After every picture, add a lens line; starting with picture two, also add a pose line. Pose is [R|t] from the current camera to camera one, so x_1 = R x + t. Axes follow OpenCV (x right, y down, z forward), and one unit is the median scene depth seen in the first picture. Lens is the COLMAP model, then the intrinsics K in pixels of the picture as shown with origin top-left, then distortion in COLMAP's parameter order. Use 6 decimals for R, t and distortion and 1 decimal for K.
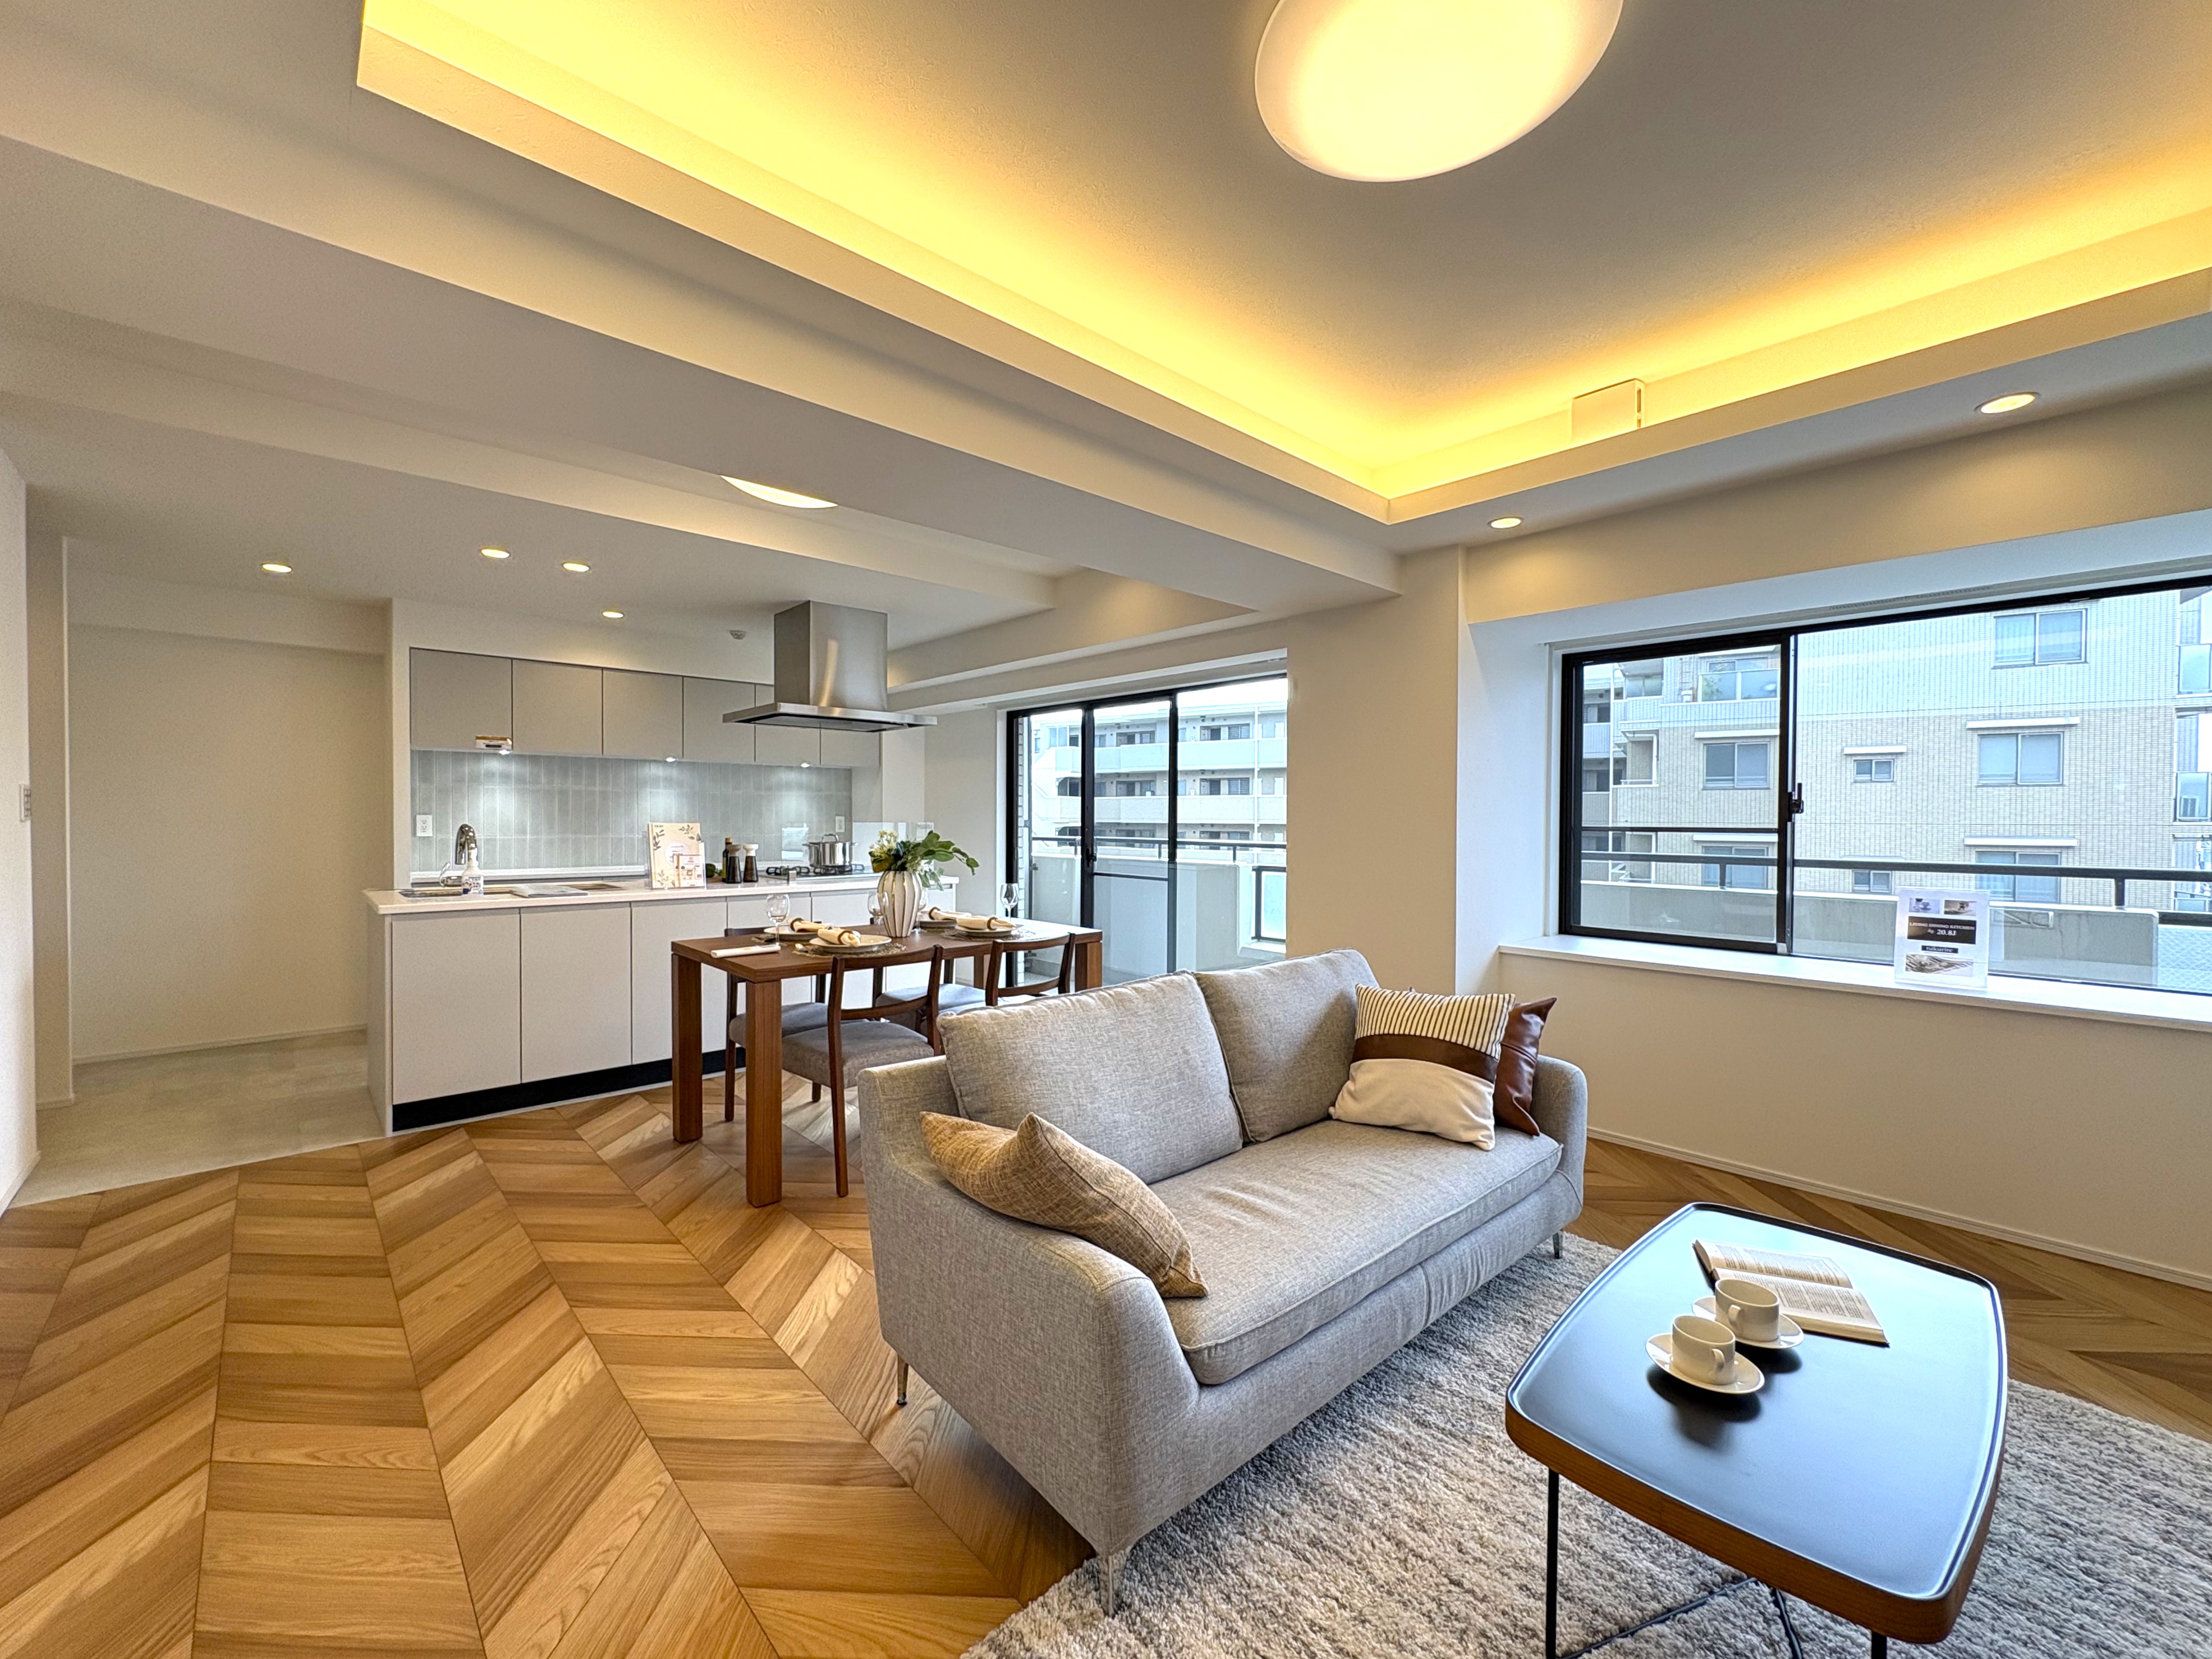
lens RADIAL K [[886.4, 0, 1103.7], [0, 886.4, 822.4], [0, 0, 1]] dist [-0.003173, 0.000190]
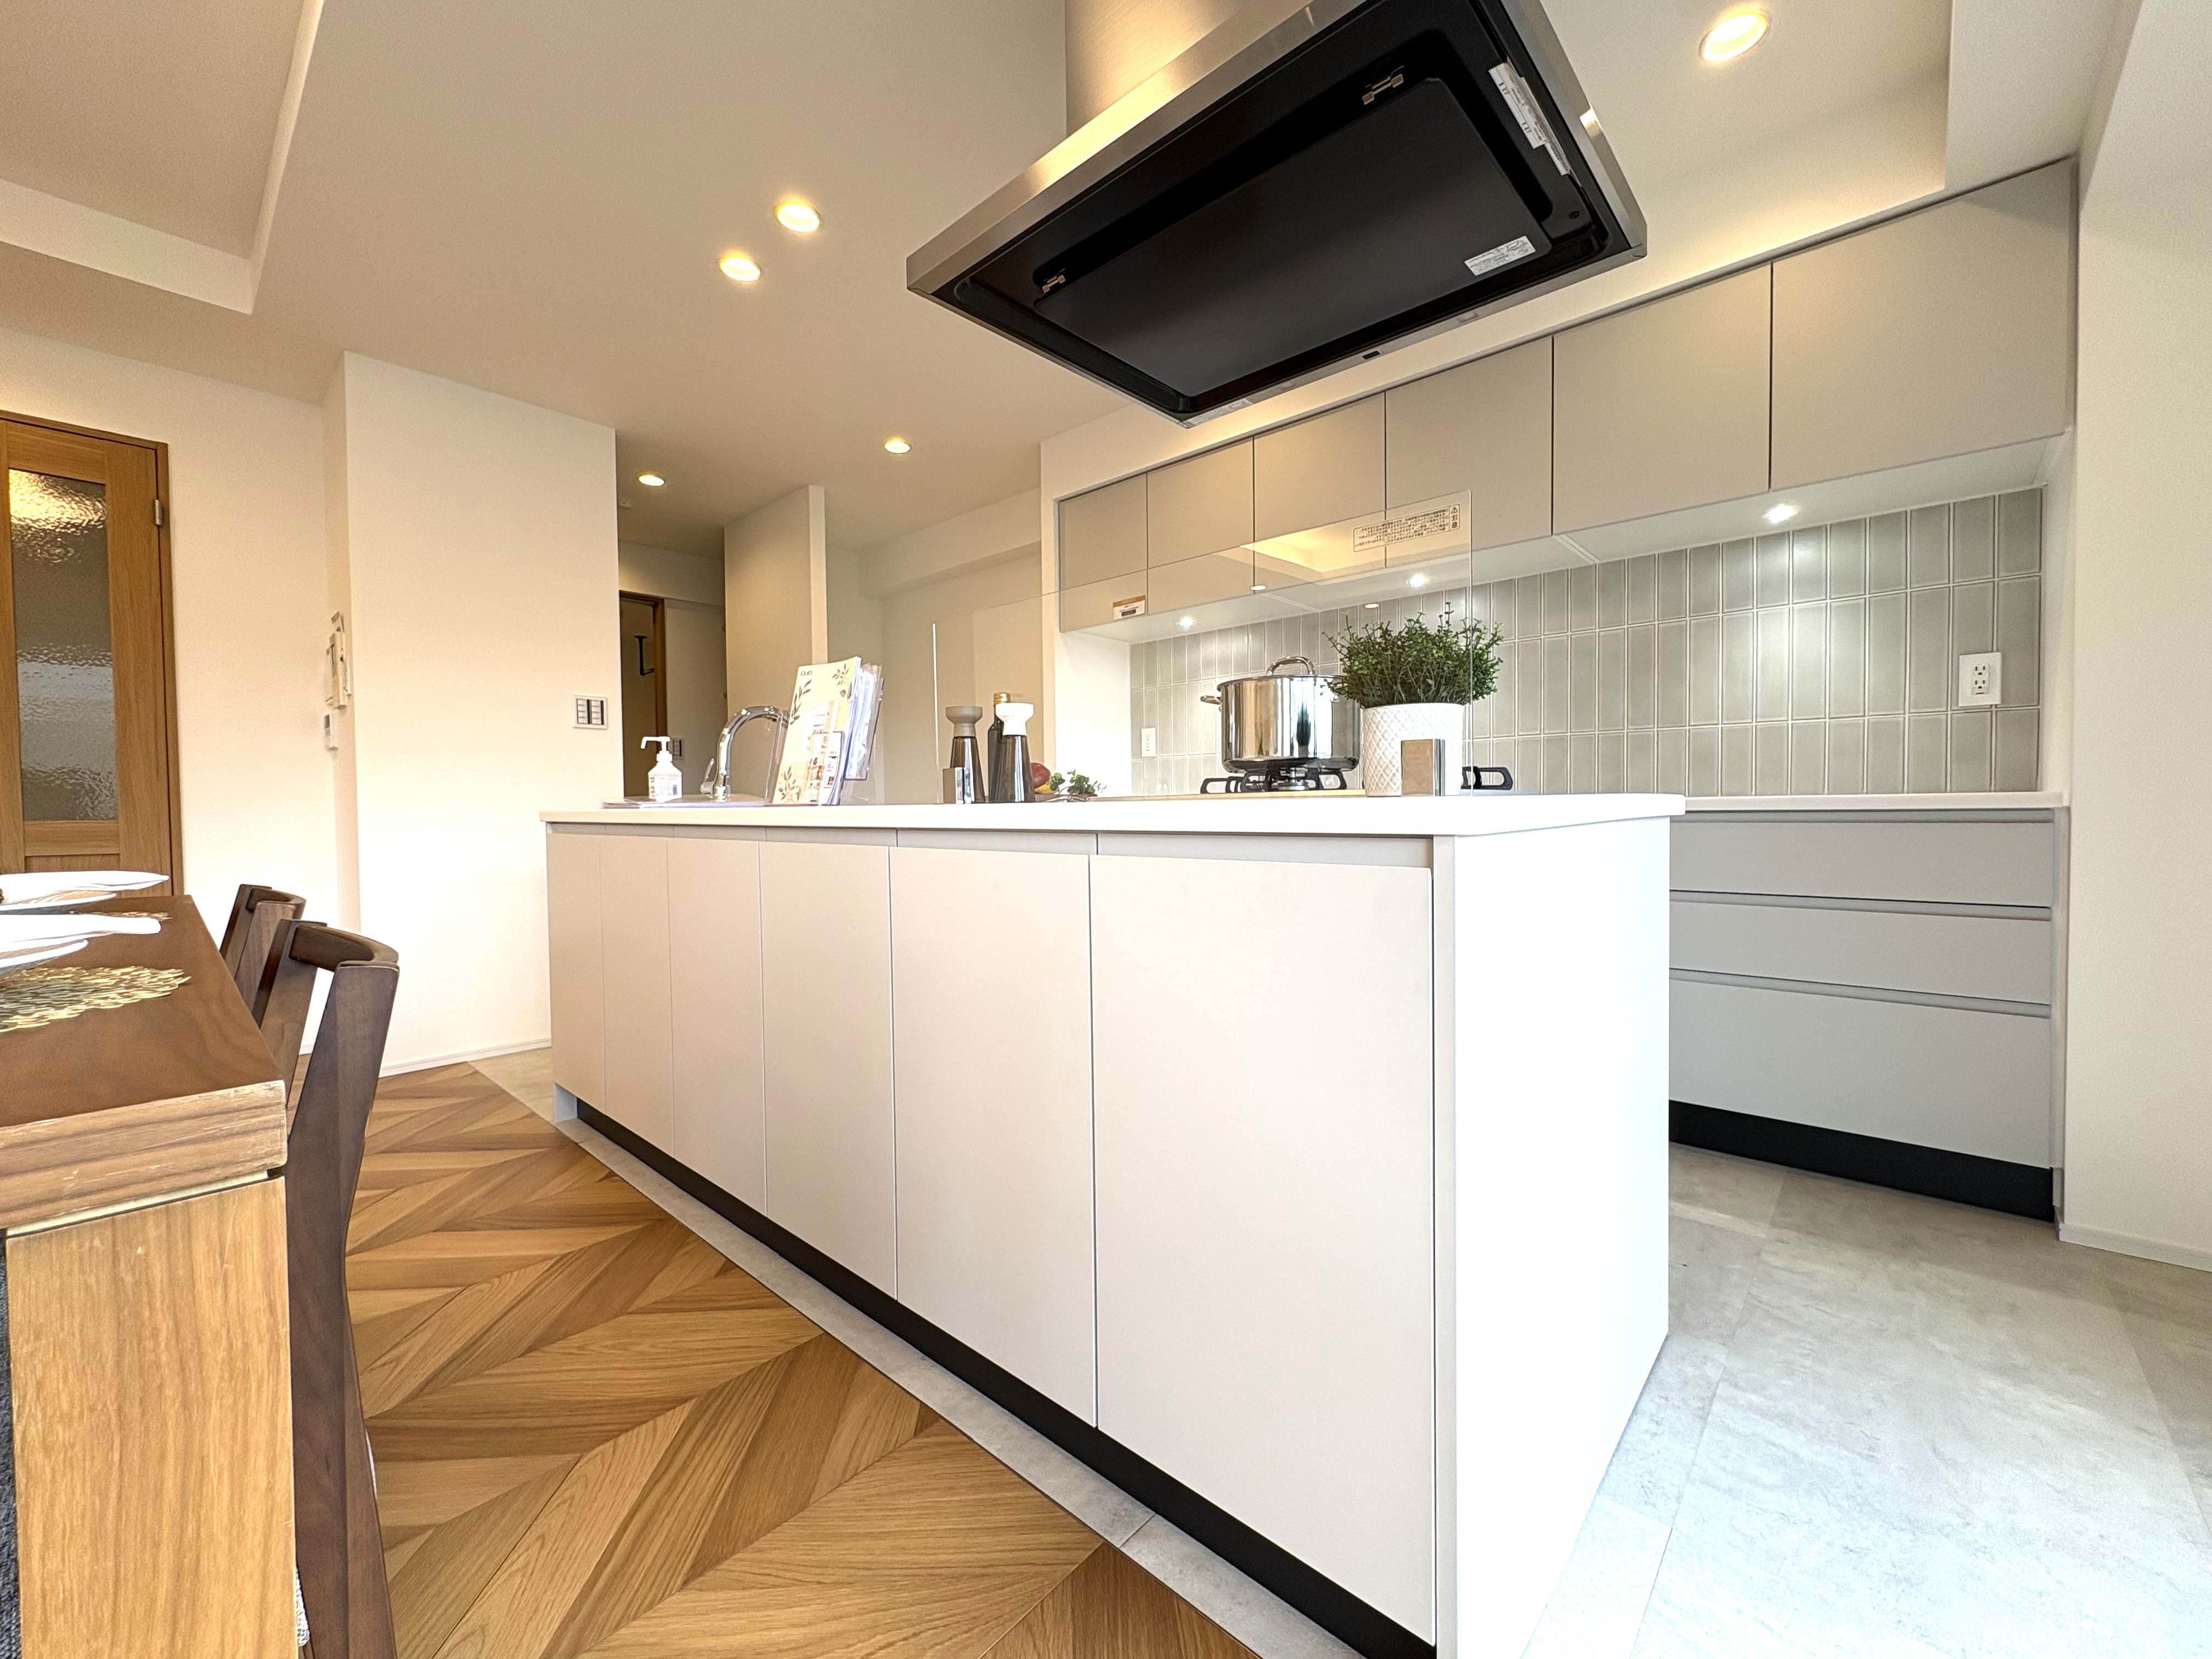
lens RADIAL K [[886.3, 0, 1108.5], [0, 886.3, 830.2], [0, 0, 1]] dist [-0.003173, 0.000190]
pose [[0.084640, 0.012100, -0.996338, -0.015869], [0.001564, 0.999923, 0.012276, 0.062505], [0.996410, -0.002597, 0.084615, 0.816199]]
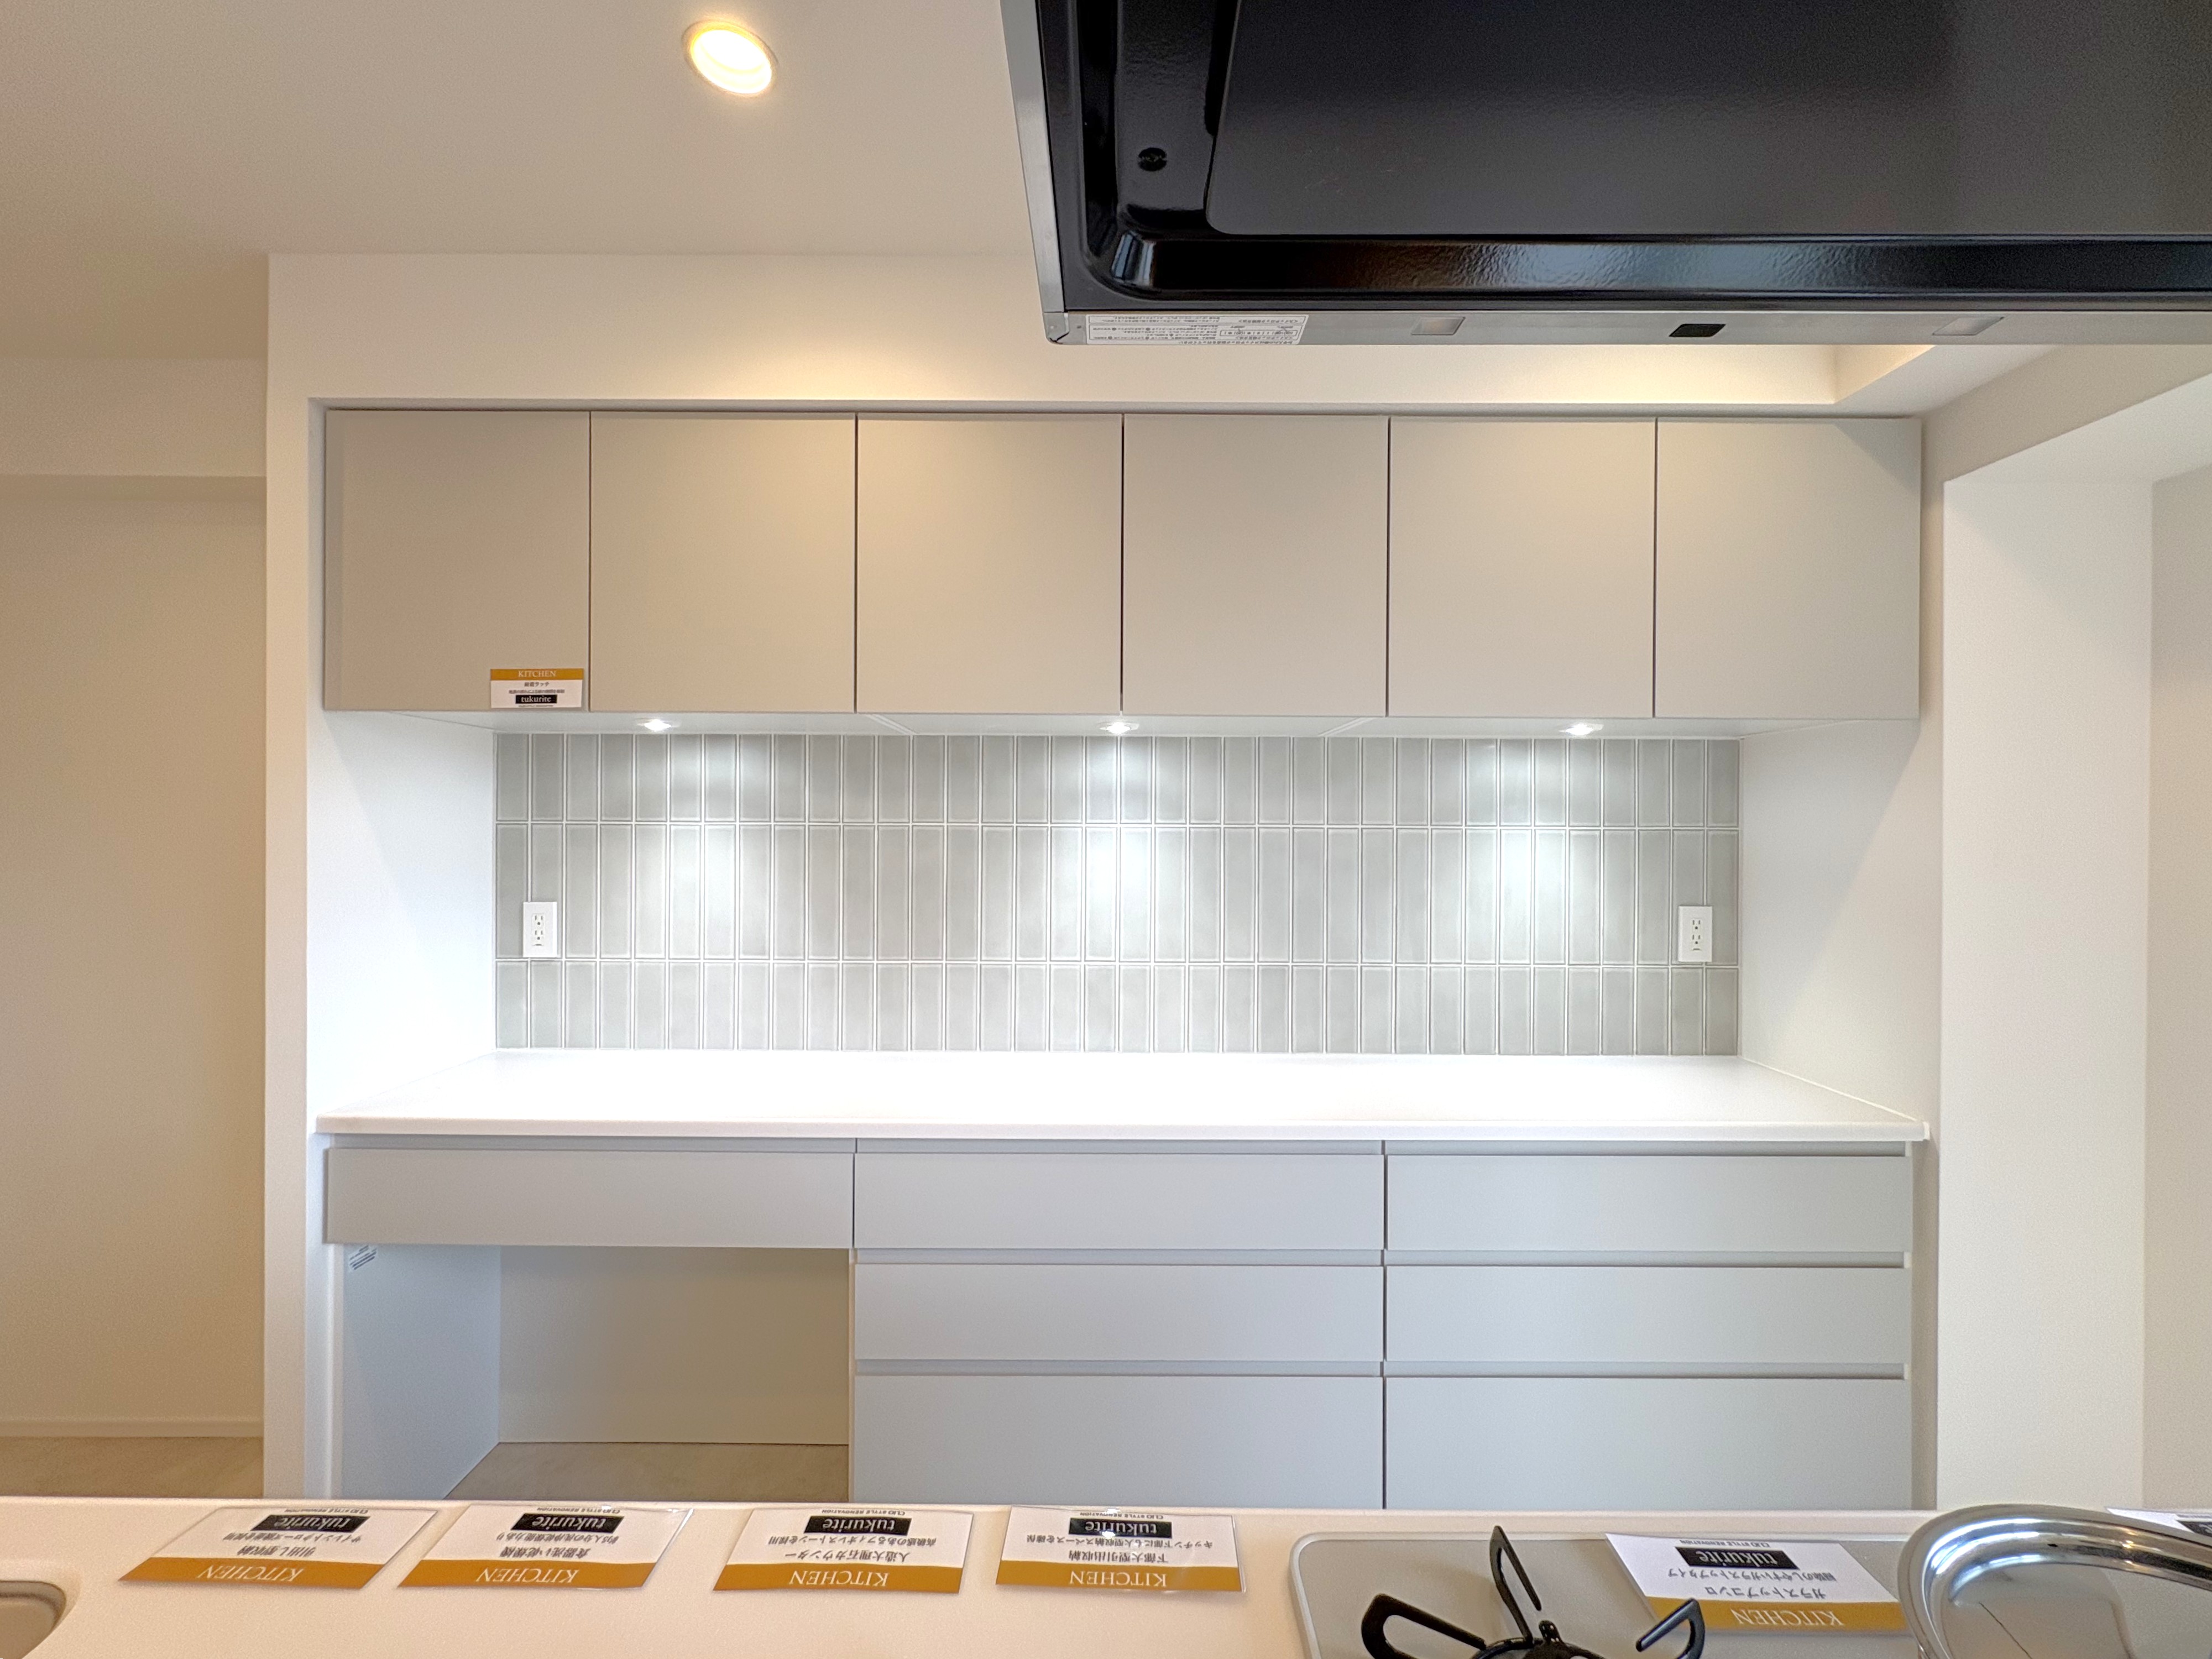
lens RADIAL K [[886.2, 0, 1100.8], [0, 886.2, 824.1], [0, 0, 1]] dist [-0.003173, 0.000190]
pose [[0.729440, -0.007411, -0.684004, -0.295074], [-0.006062, 0.999832, -0.017298, -0.033488], [0.684018, 0.016764, 0.729273, 0.801198]]
